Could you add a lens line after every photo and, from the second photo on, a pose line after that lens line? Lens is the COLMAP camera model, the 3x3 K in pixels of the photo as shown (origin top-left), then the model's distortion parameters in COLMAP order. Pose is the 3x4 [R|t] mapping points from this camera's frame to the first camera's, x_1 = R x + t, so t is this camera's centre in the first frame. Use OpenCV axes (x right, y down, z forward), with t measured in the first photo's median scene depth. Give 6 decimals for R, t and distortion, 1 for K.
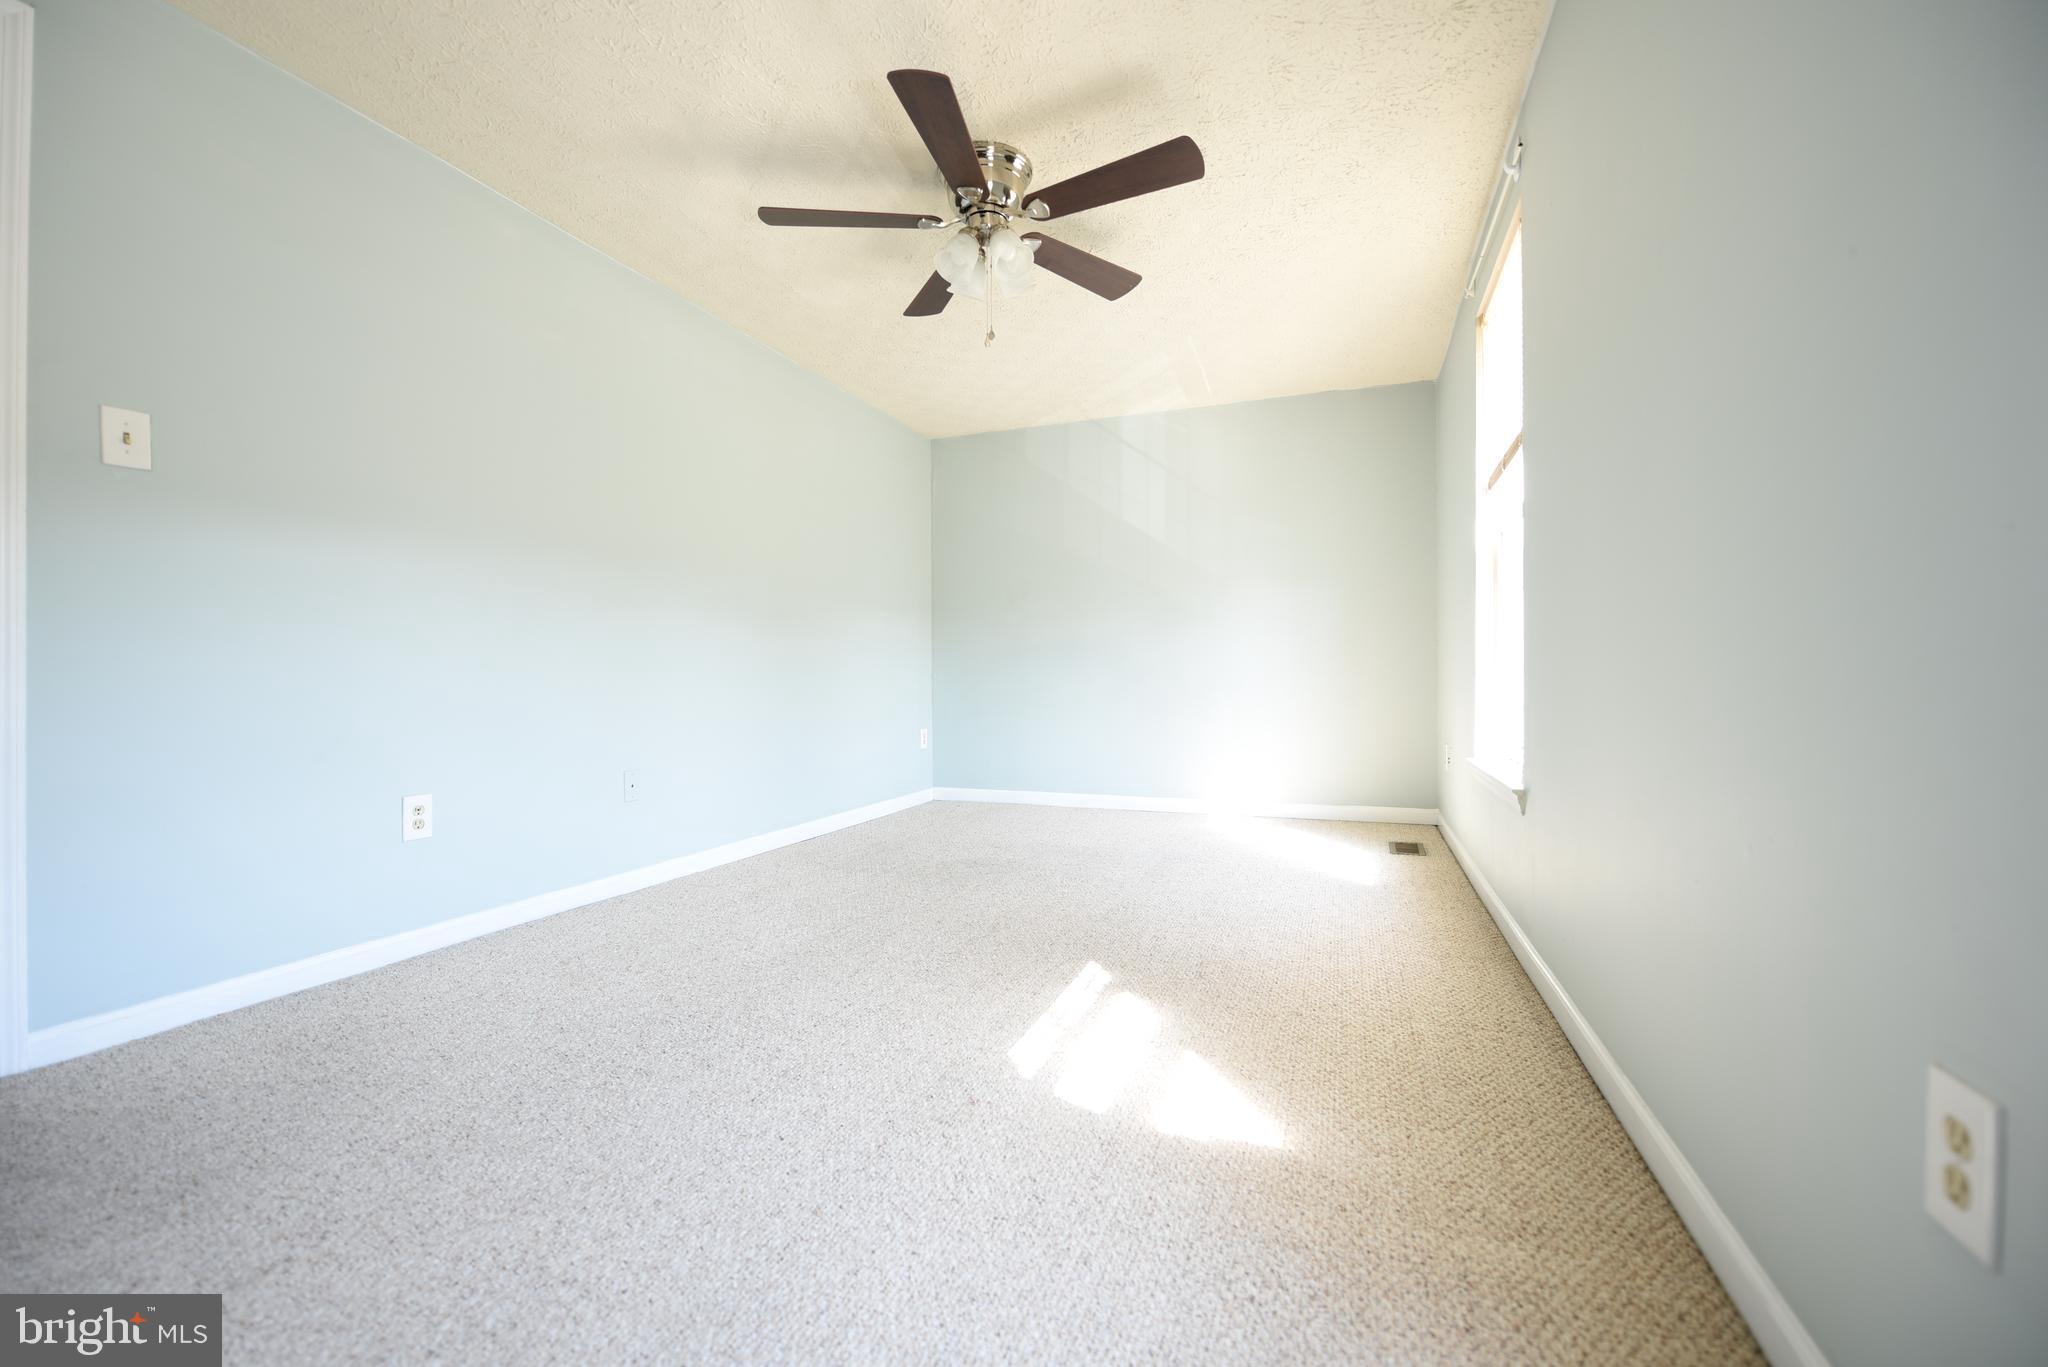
lens RADIAL K [[848.7, 0, 1024.0], [0, 848.7, 683.5], [0, 0, 1]] dist [-0.002947, -0.000185]
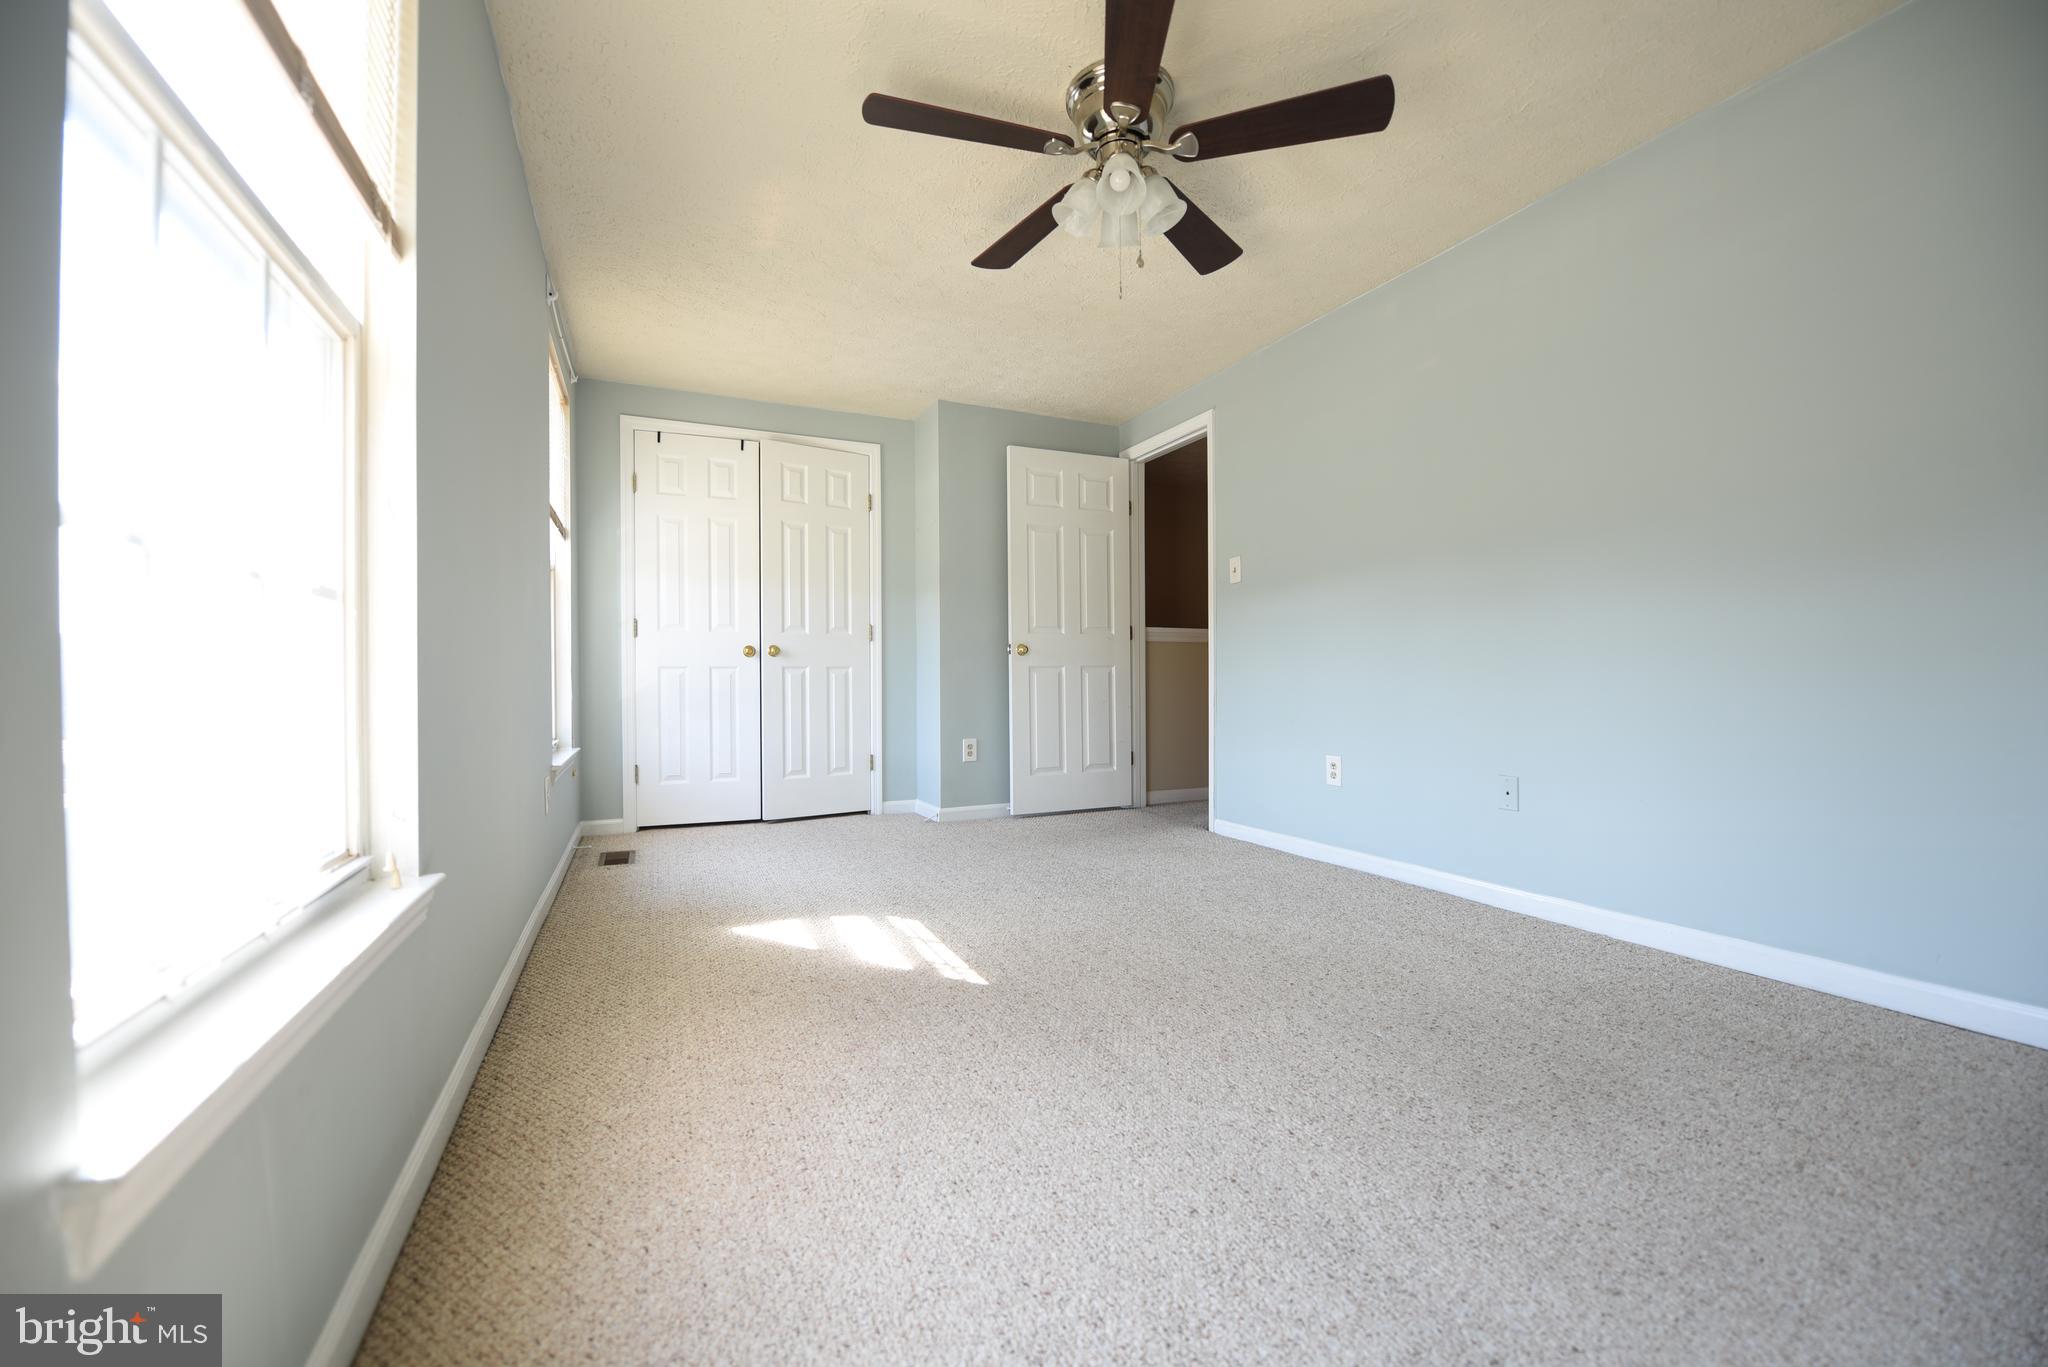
lens RADIAL K [[820.3, 0, 1024.0], [0, 820.3, 683.5], [0, 0, 1]] dist [-0.083381, -0.000065]
pose [[-0.709799, 0.003718, -0.704395, 0.673127], [-0.000300, 0.999984, 0.005580, -0.000626], [0.704405, 0.004172, -0.709786, 1.665570]]
